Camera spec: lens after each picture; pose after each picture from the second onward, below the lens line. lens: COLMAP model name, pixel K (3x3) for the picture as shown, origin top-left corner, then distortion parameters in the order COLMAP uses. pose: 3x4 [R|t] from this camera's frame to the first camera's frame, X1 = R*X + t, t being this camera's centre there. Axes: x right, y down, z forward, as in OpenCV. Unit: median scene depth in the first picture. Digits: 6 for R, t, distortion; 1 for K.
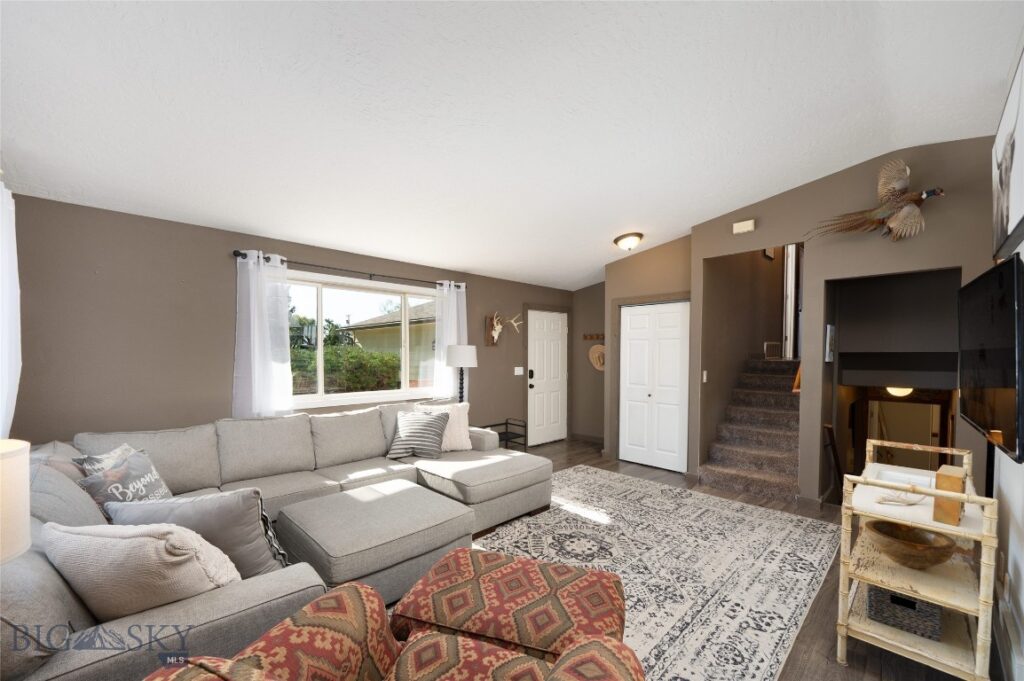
lens RADIAL K [[408.3, 0, 511.7], [0, 408.3, 367.0], [0, 0, 1]] dist [0.000300, -0.000040]
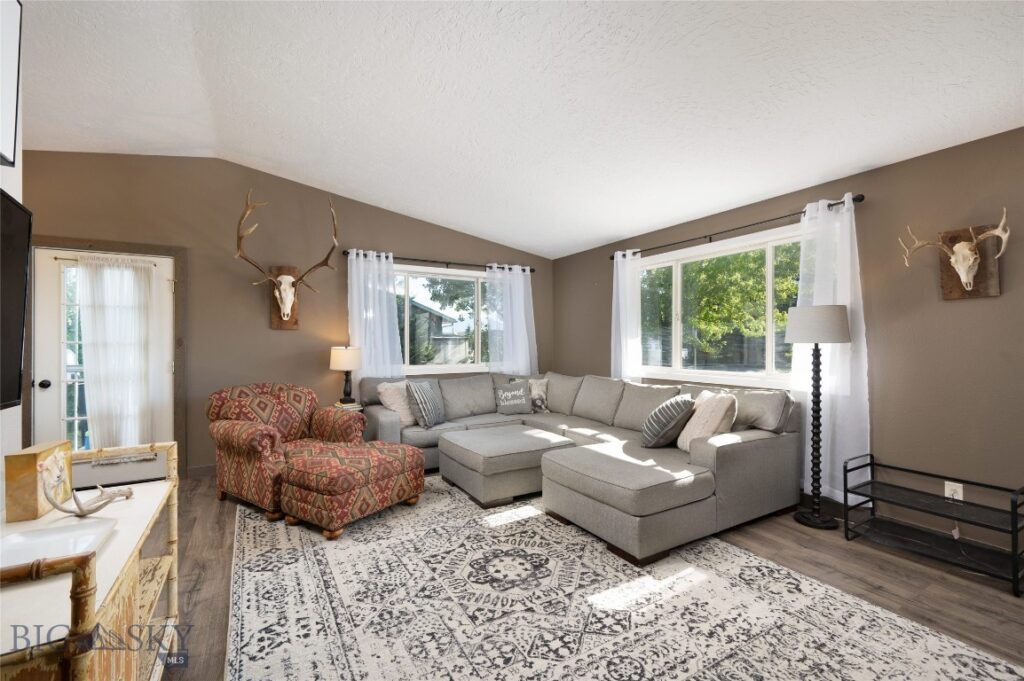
lens RADIAL K [[440.6, 0, 512.0], [0, 440.6, 340.5], [0, 0, 1]] dist [0.002057, 0.000139]
pose [[-0.241988, -0.011029, -0.970217, 1.016007], [-0.031122, 0.999509, -0.003599, 0.019957], [0.969780, 0.029324, -0.242212, 1.250338]]
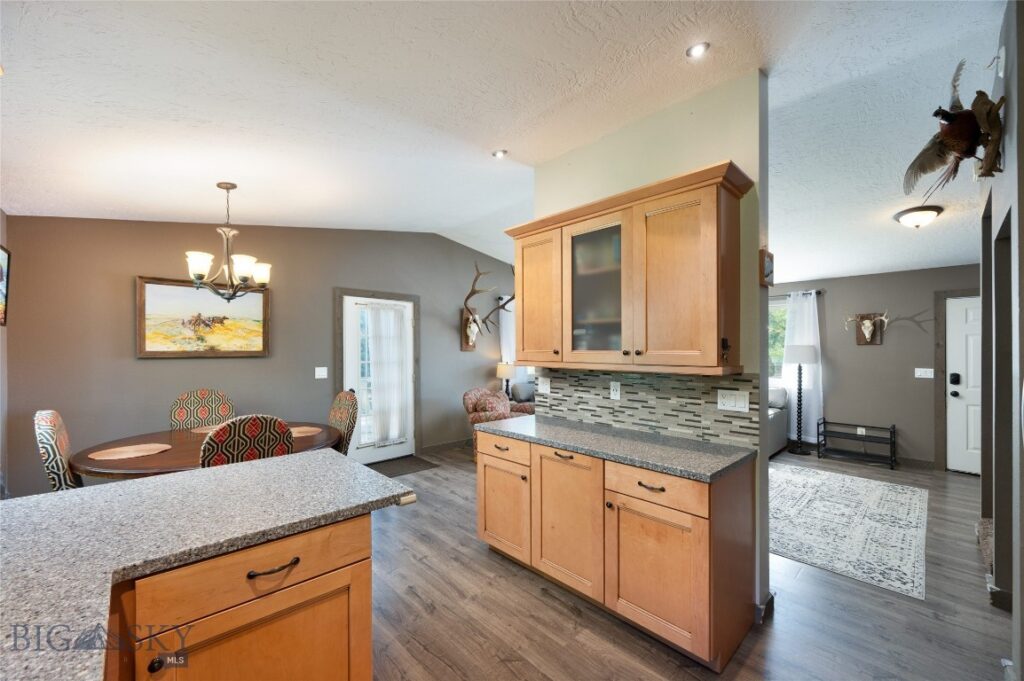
lens RADIAL K [[408.4, 0, 516.8], [0, 408.4, 347.2], [0, 0, 1]] dist [-0.000509, -0.000029]
pose [[-0.008832, -0.011892, -0.999890, 1.797949], [-0.036920, 0.999251, -0.011558, -0.006282], [0.999279, 0.036814, -0.009264, 0.344370]]
